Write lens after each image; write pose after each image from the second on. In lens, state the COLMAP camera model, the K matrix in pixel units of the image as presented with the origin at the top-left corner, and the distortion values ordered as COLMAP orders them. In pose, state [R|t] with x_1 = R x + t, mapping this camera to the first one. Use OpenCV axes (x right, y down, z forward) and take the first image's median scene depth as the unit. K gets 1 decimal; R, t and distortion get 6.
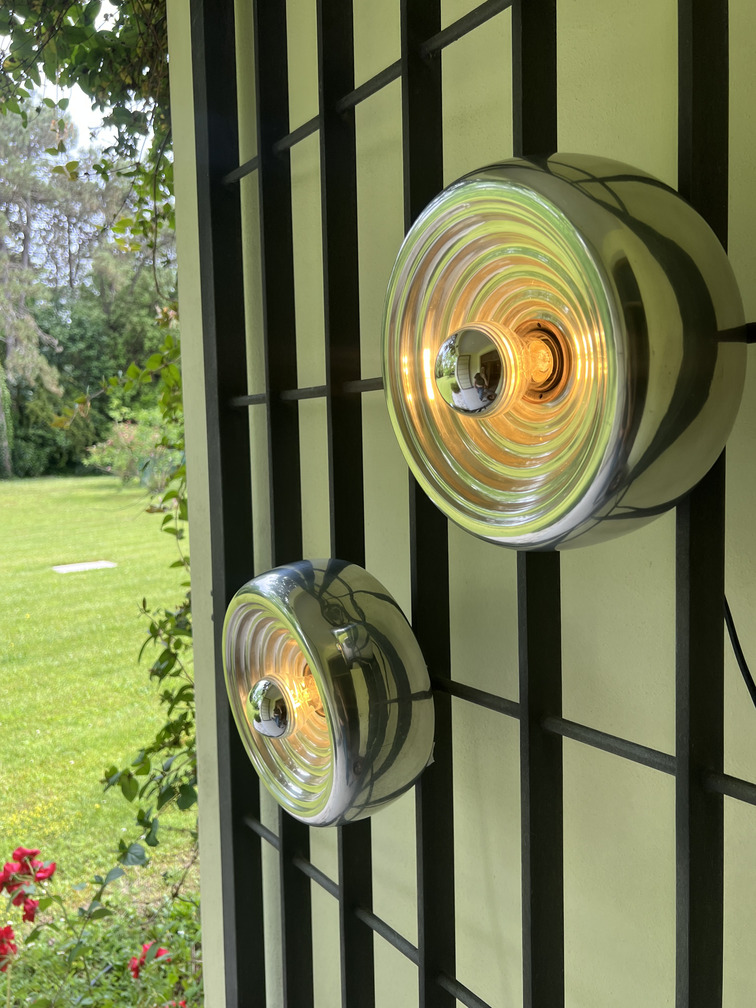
lens RADIAL K [[831.7, 0, 378.0], [0, 831.7, 504.0], [0, 0, 1]] dist [0.006871, -0.011989]
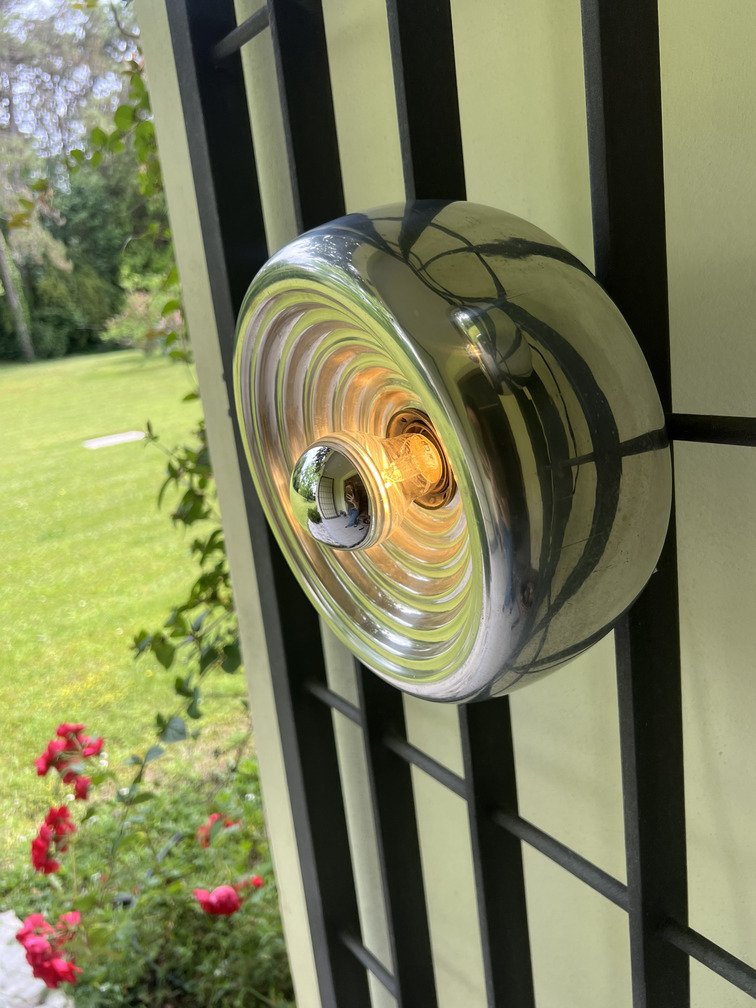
lens RADIAL K [[831.7, 0, 378.0], [0, 831.7, 504.0], [0, 0, 1]] dist [0.006871, -0.011989]
pose [[0.995566, -0.081684, -0.046650, -0.025849], [0.088482, 0.981520, 0.169674, 0.053933], [0.031928, -0.173049, 0.984395, 0.159675]]
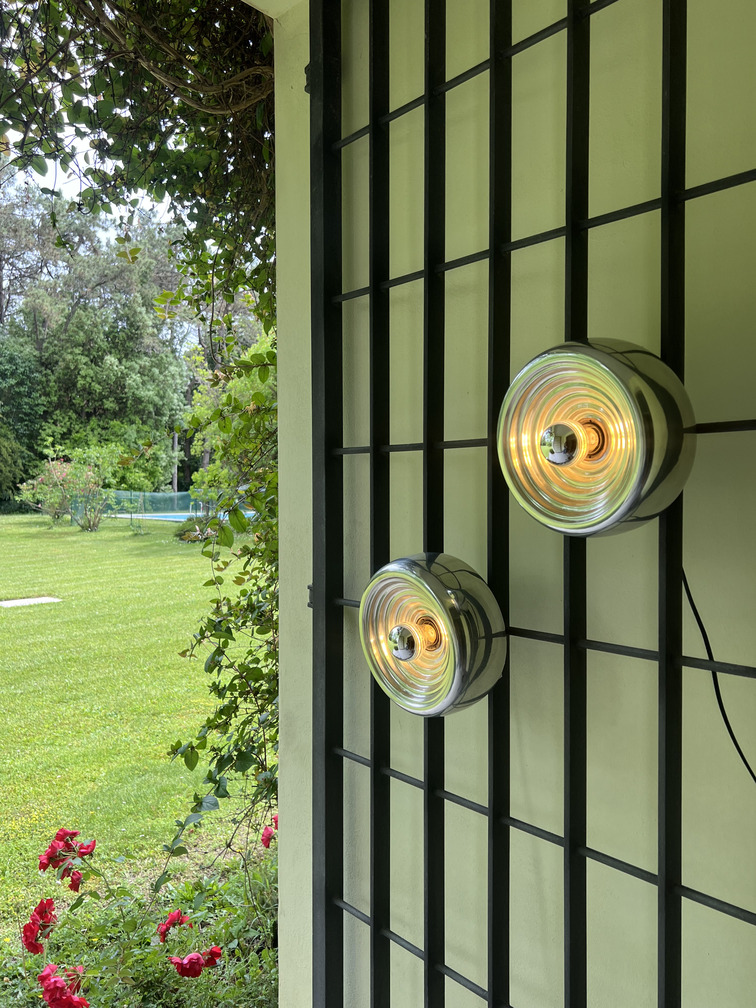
lens RADIAL K [[825.1, 0, 378.0], [0, 825.1, 504.0], [0, 0, 1]] dist [0.014272, -0.003185]
pose [[0.995964, 0.019226, 0.087667, -0.105665], [-0.014616, 0.998491, -0.052927, 0.020202], [-0.088552, 0.051432, 0.994743, -0.196671]]
